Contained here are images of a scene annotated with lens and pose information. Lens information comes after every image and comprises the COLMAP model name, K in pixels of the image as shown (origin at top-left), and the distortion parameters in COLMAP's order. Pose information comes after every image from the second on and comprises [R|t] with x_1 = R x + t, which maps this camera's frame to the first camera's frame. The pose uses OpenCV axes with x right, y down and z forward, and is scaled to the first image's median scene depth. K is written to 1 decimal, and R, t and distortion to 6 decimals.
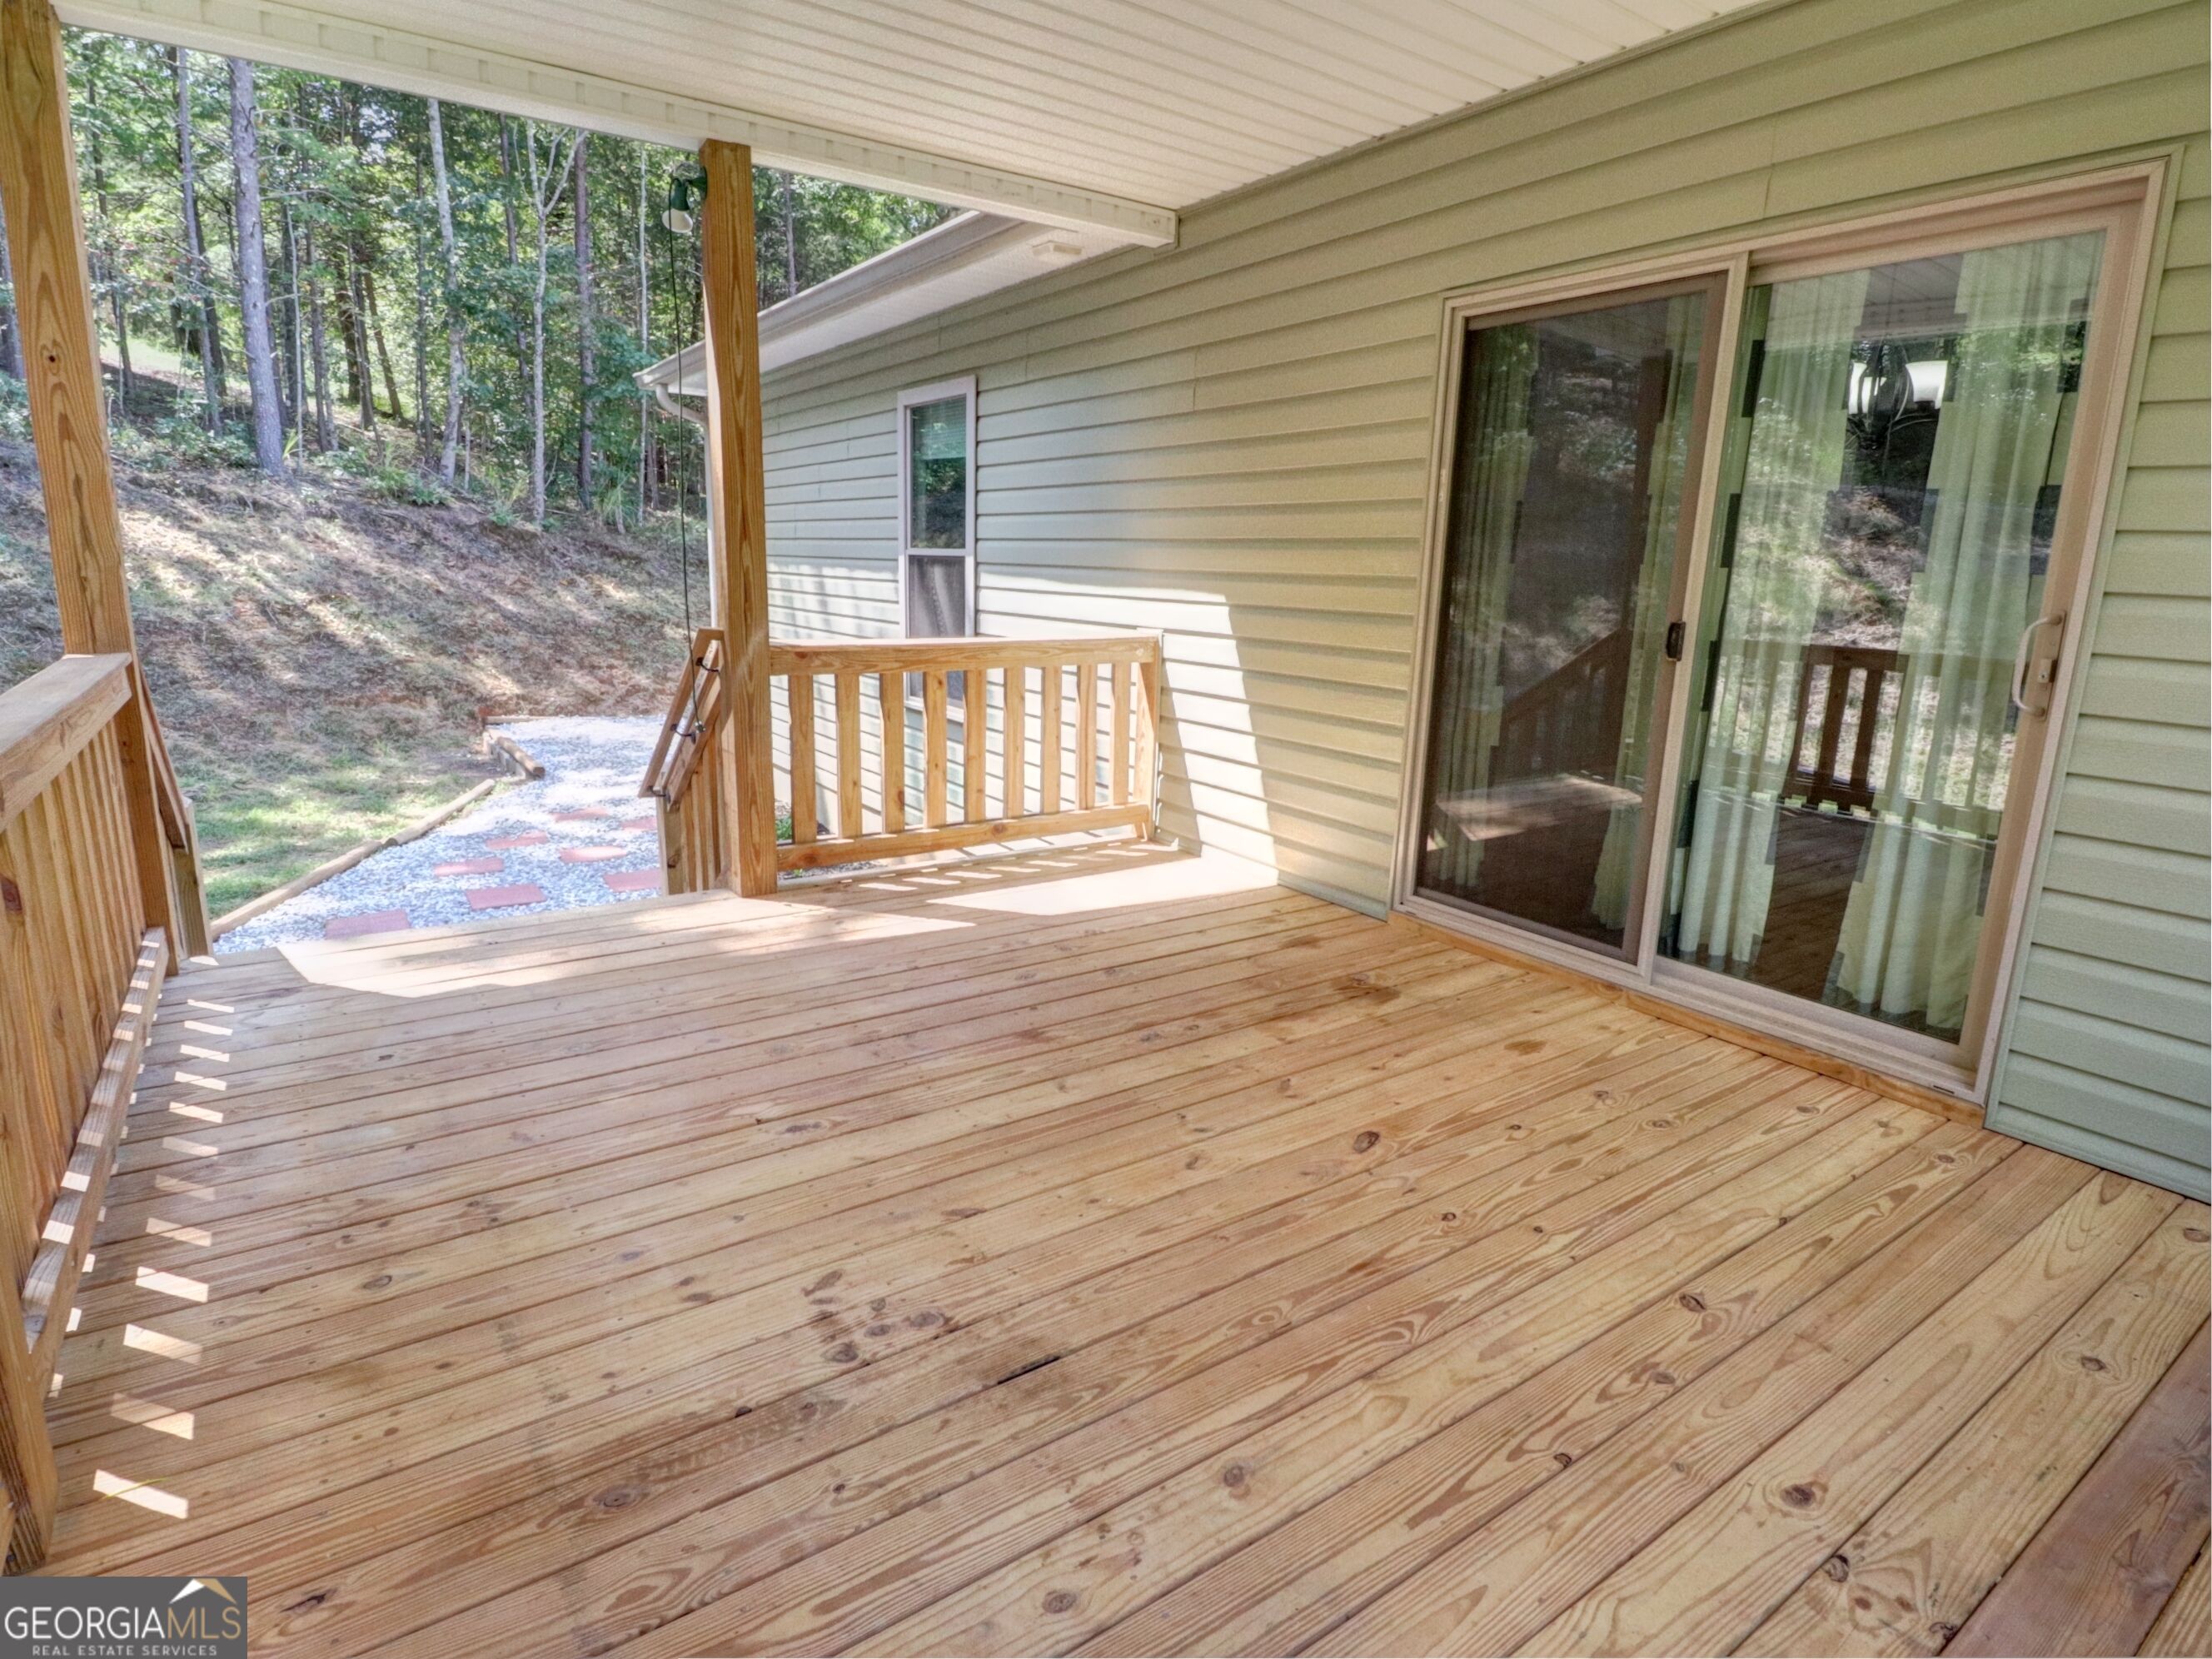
lens RADIAL K [[1165.4, 0, 1108.9], [0, 1165.4, 811.2], [0, 0, 1]] dist [0.003899, -0.015454]
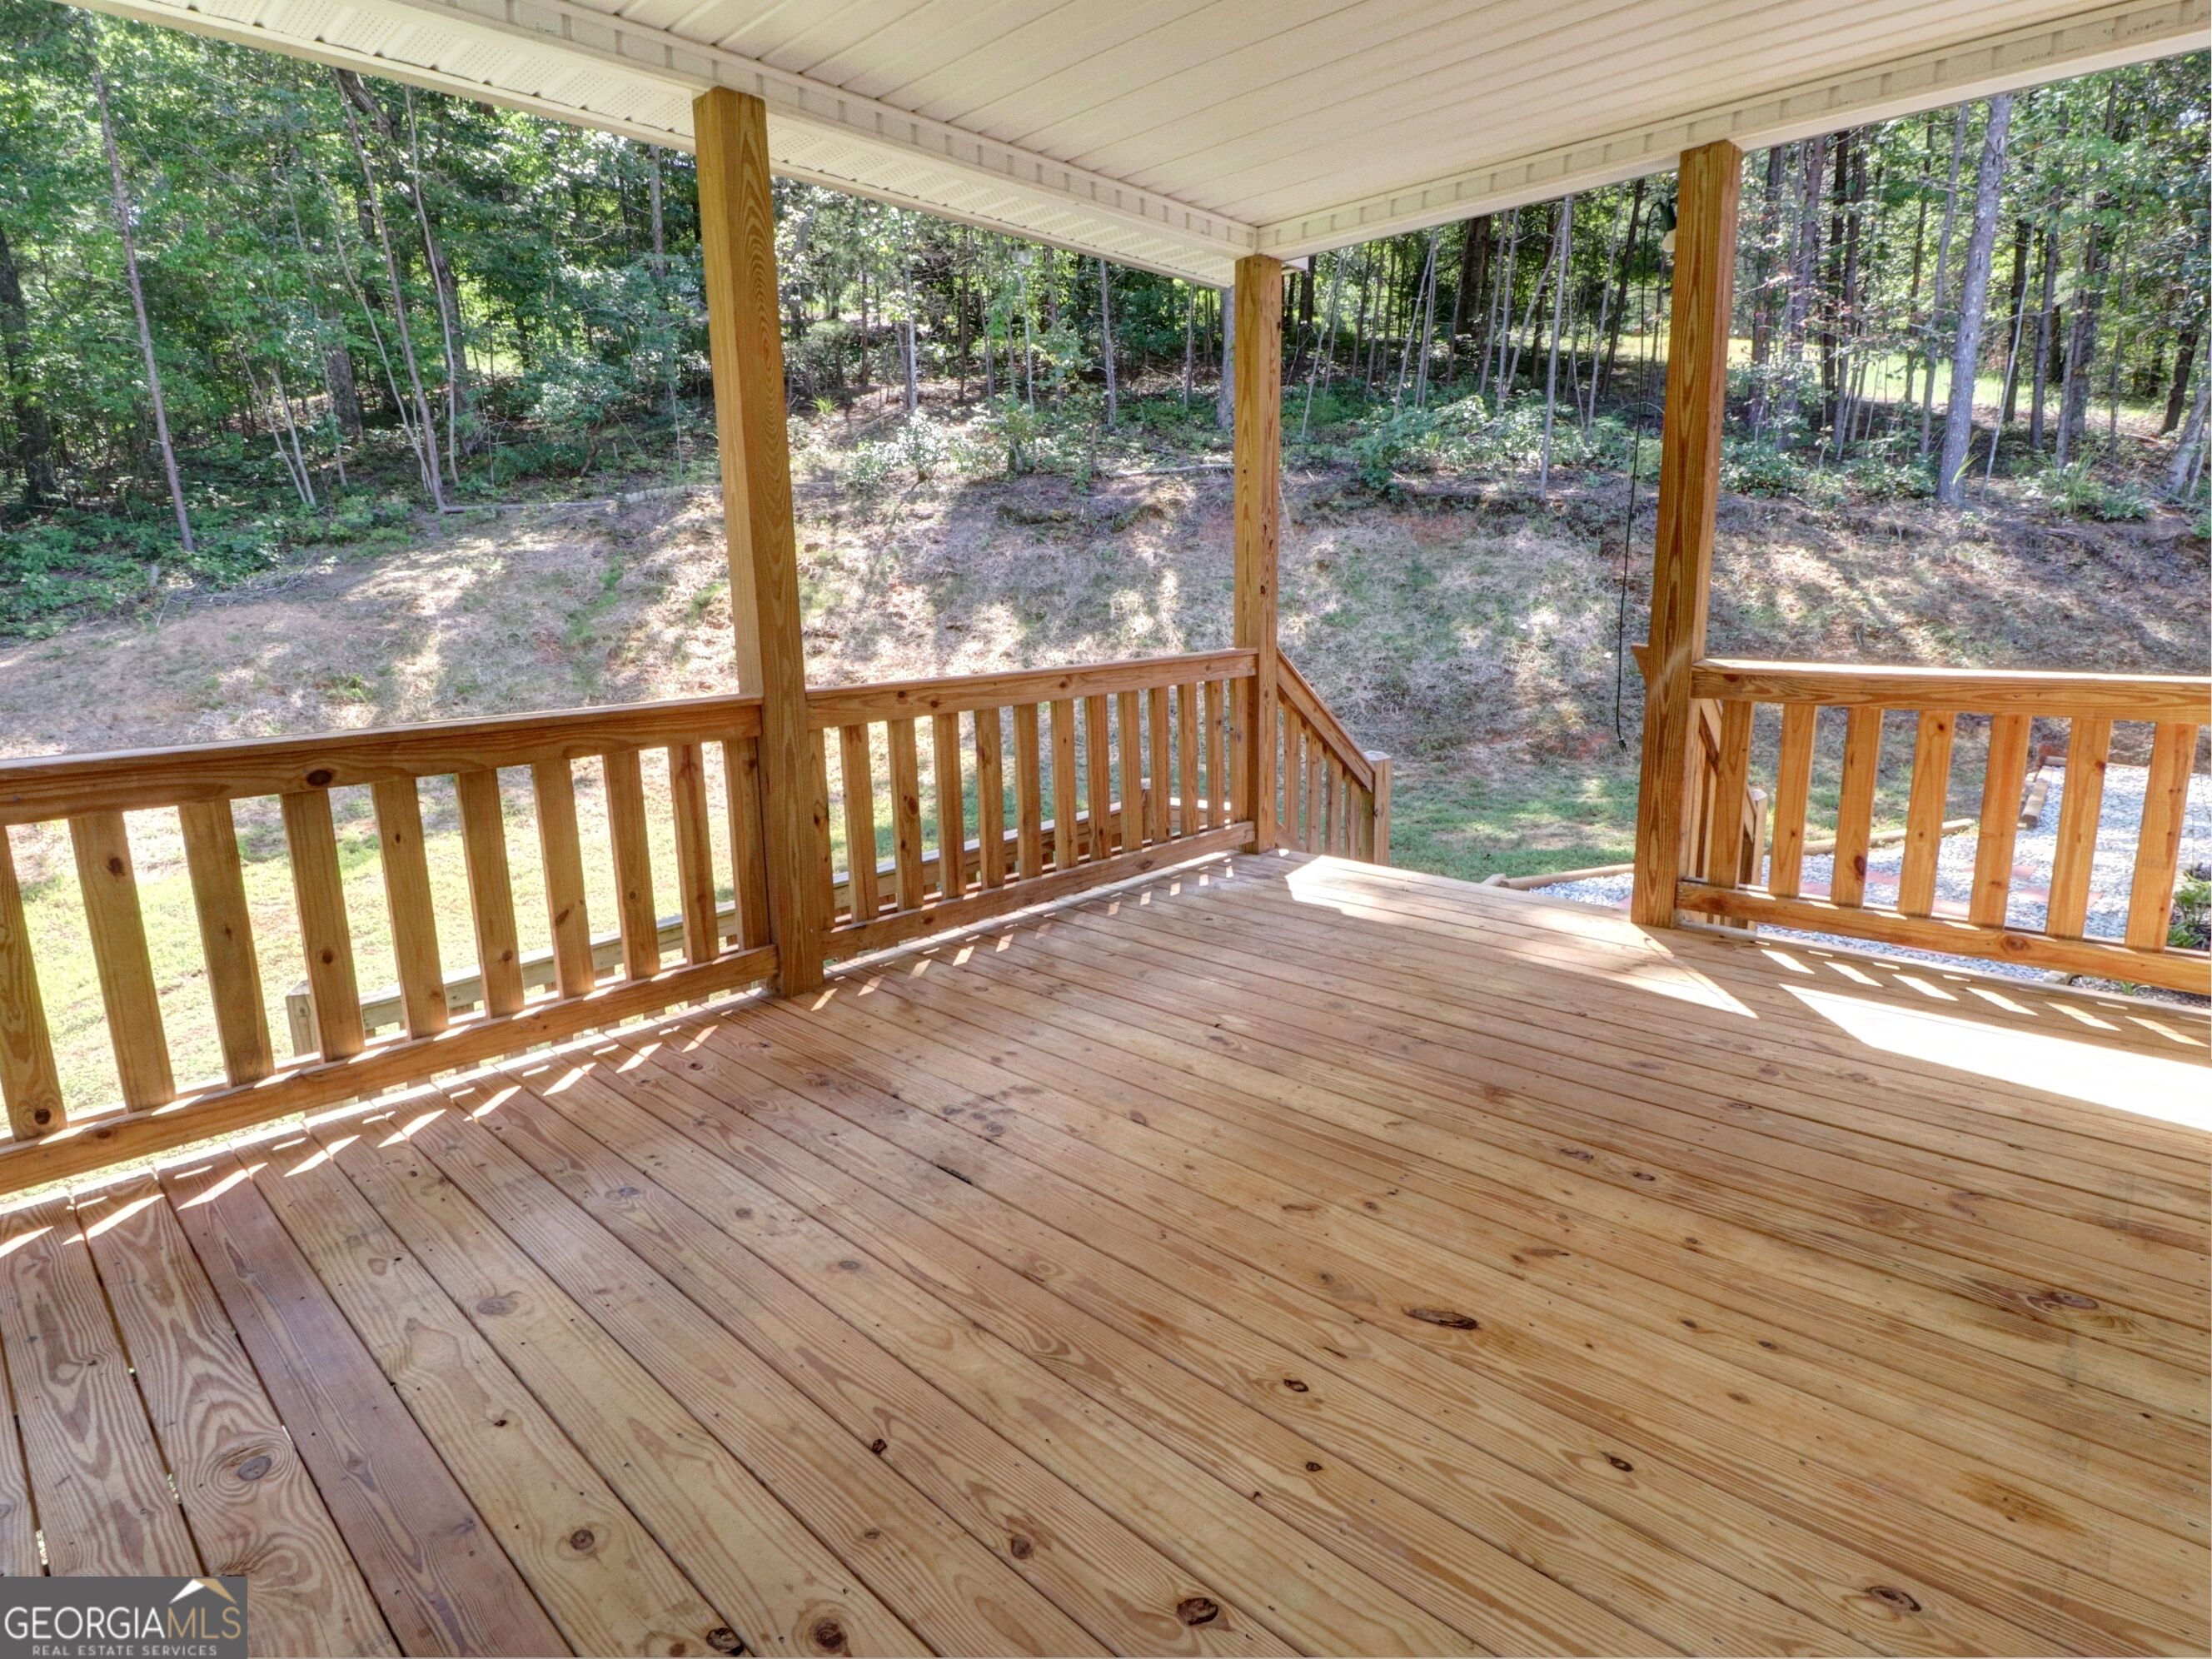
lens RADIAL K [[1165.4, 0, 1108.9], [0, 1165.4, 811.2], [0, 0, 1]] dist [0.003899, -0.015454]
pose [[0.203182, 0.159138, -0.966122, 0.622500], [-0.181244, 0.975765, 0.122609, -0.067156], [0.962220, 0.150192, 0.227101, 0.413909]]
